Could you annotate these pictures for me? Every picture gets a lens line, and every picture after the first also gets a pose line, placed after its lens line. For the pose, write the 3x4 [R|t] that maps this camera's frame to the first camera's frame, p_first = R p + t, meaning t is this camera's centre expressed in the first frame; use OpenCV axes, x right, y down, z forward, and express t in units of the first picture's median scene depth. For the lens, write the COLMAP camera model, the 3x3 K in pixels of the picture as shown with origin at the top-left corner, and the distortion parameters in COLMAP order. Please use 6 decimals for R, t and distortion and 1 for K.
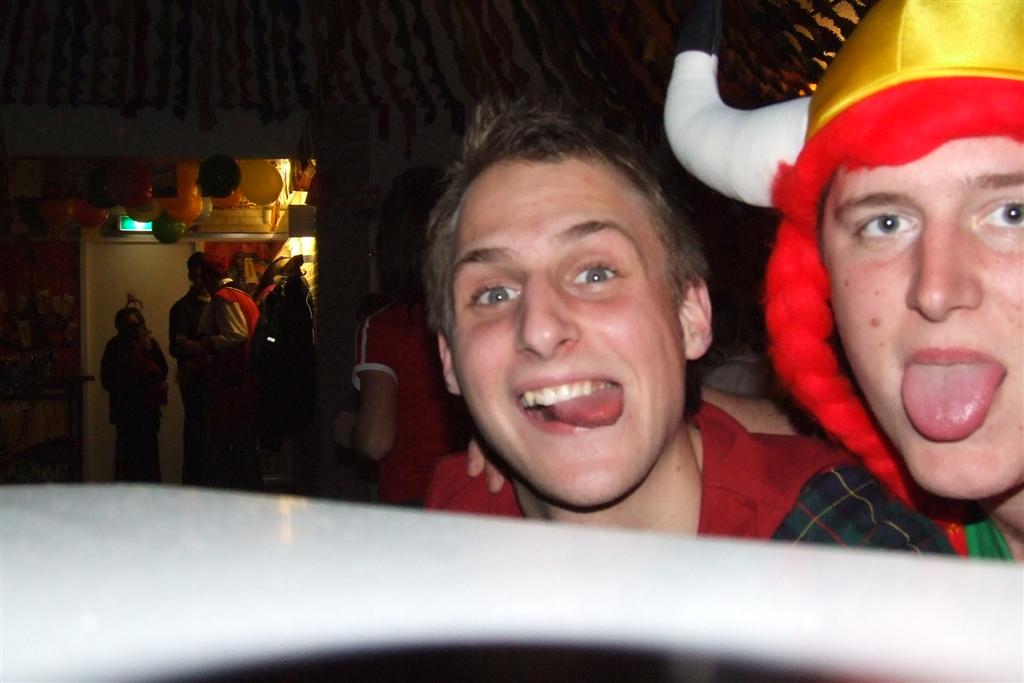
lens RADIAL K [[1259.4, 0, 512.0], [0, 1259.4, 341.5], [0, 0, 1]] dist [-0.004039, 0.004749]
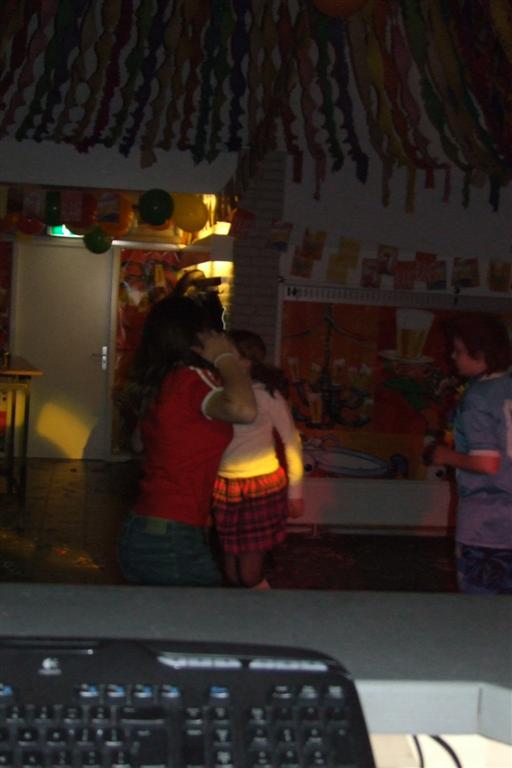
lens RADIAL K [[1235.4, 0, 256.0], [0, 1235.4, 384.0], [0, 0, 1]] dist [0.015069, 0.069715]
pose [[0.994084, 0.065877, -0.086354, -0.029490], [-0.061723, 0.996844, 0.049919, -0.030325], [0.089370, -0.044294, 0.995013, -0.150829]]
